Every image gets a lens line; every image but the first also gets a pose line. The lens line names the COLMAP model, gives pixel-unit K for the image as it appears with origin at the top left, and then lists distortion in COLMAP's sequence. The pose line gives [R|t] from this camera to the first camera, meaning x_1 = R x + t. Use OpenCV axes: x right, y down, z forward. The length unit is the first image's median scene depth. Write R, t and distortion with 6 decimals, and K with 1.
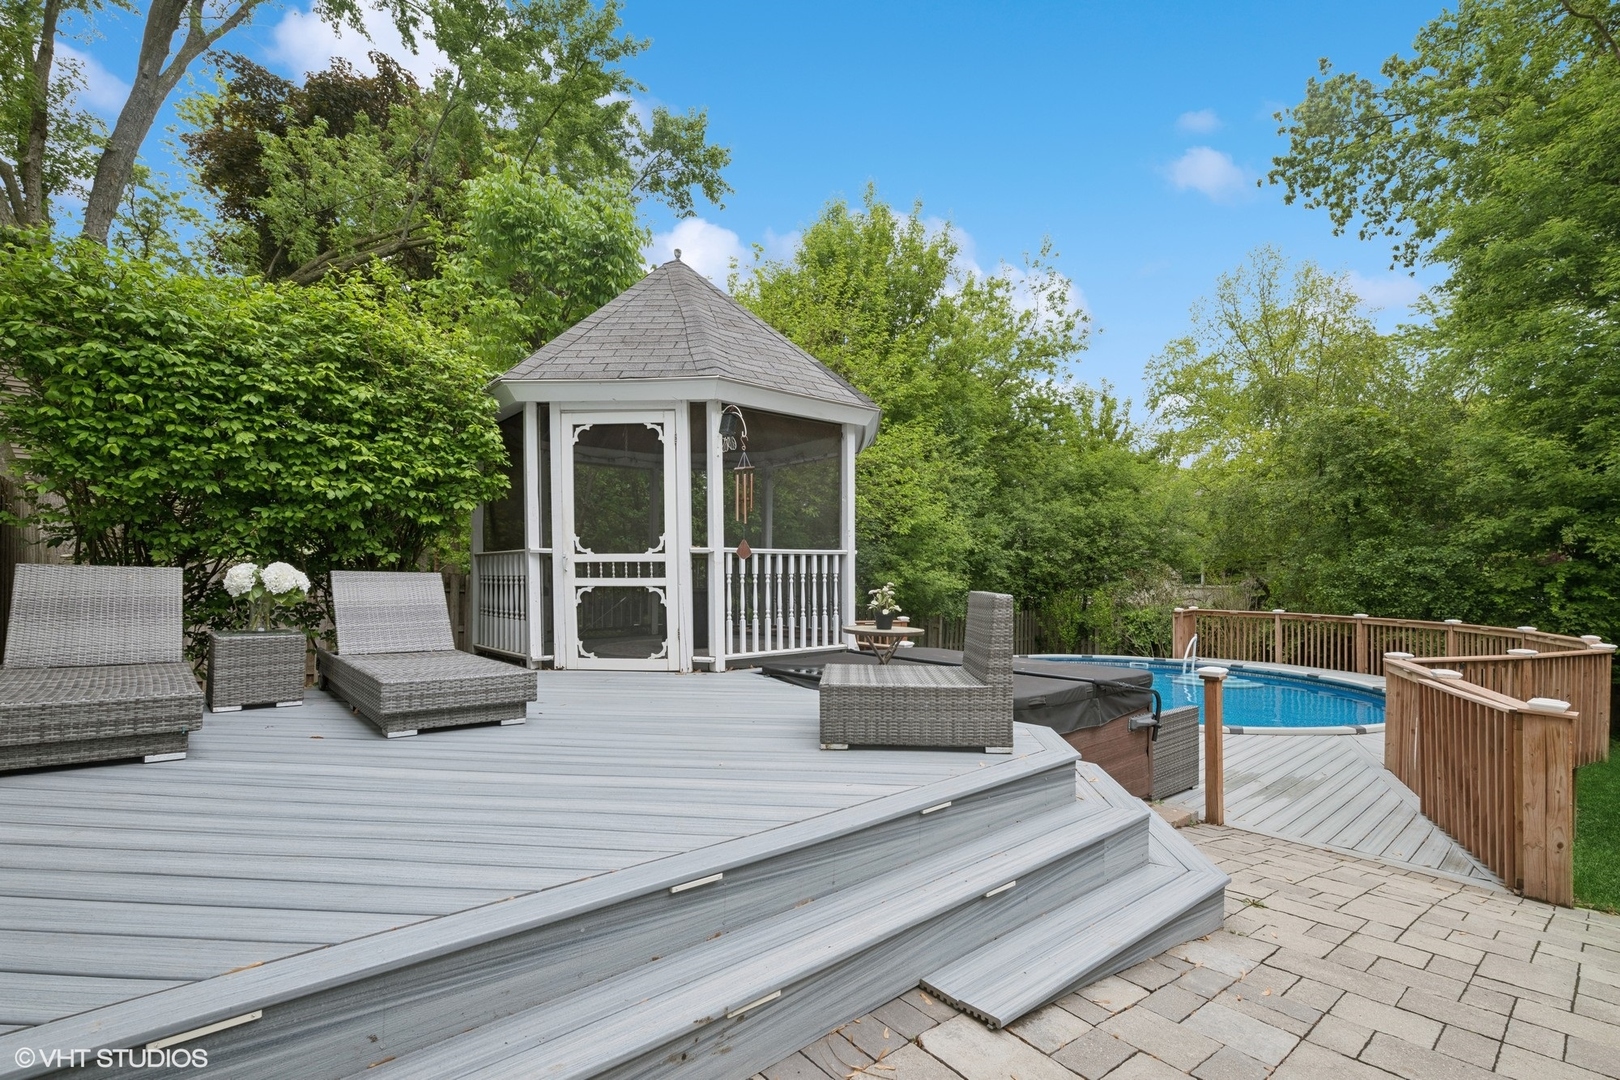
lens RADIAL K [[733.2, 0, 810.0], [0, 733.2, 540.0], [0, 0, 1]] dist [0.012825, 0.000535]
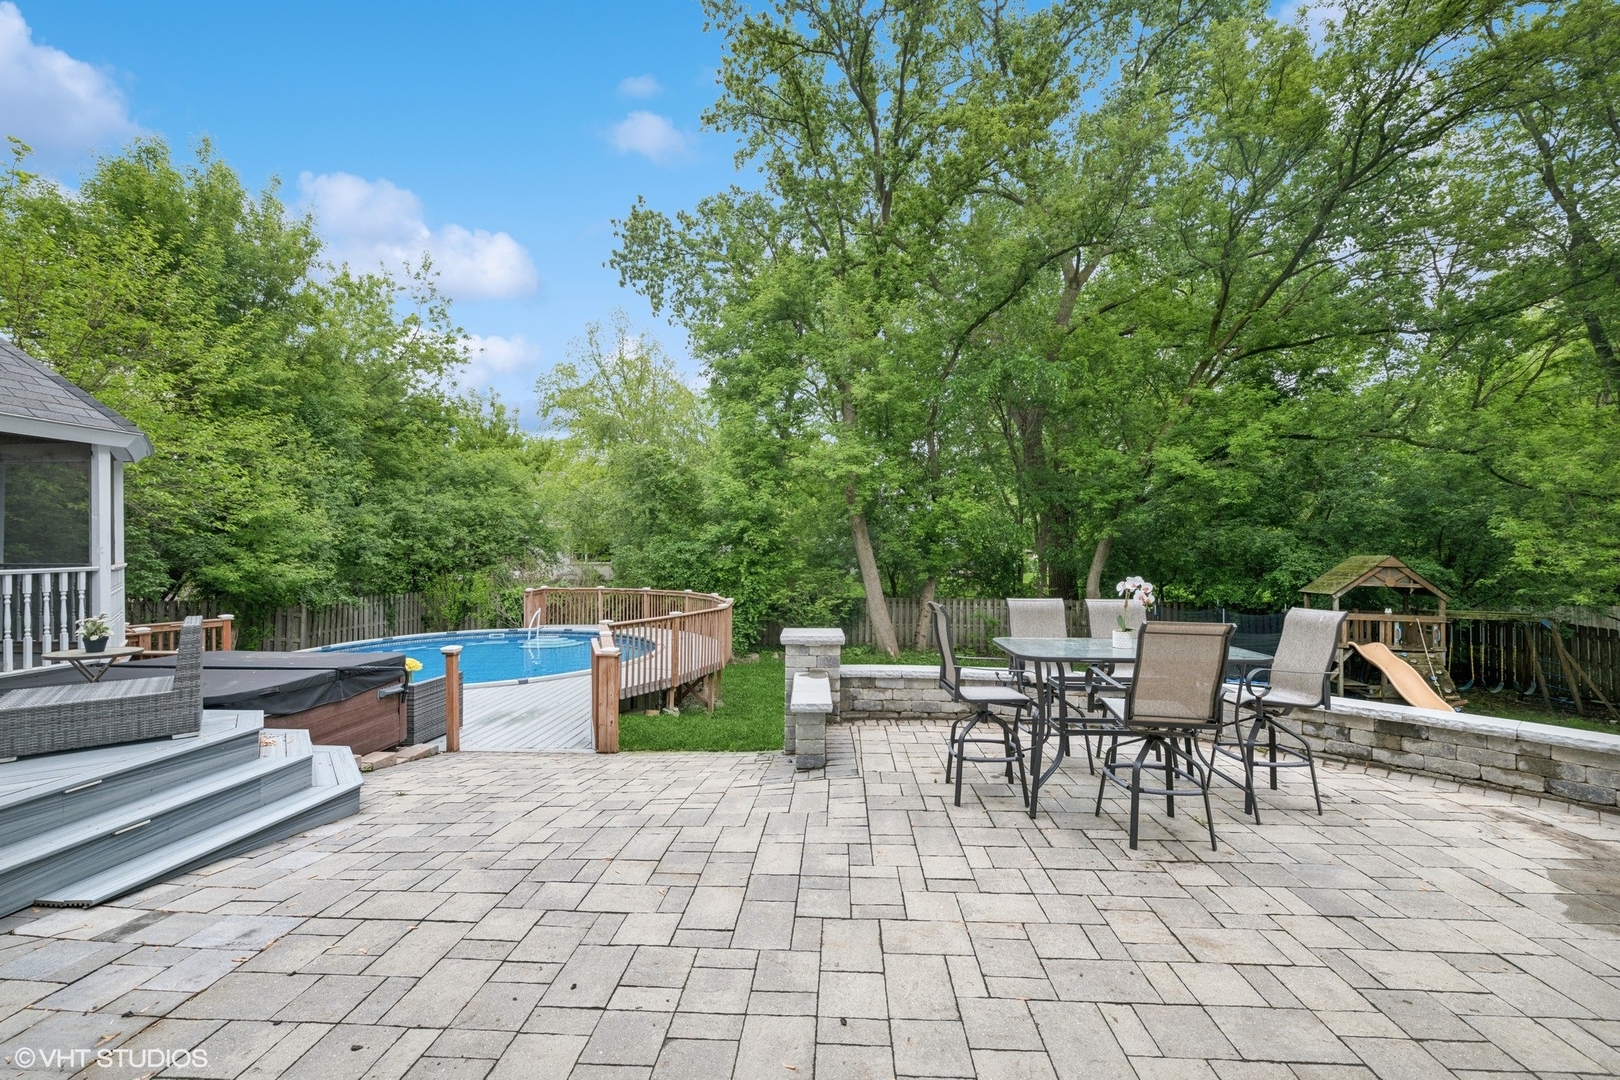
lens RADIAL K [[663.9, 0, 810.0], [0, 663.9, 540.0], [0, 0, 1]] dist [0.009862, -0.000088]
pose [[0.717507, 0.003986, 0.696539, 0.043573], [-0.029146, 0.999280, 0.024305, -0.029757], [-0.695941, -0.037740, 0.717107, -0.143426]]
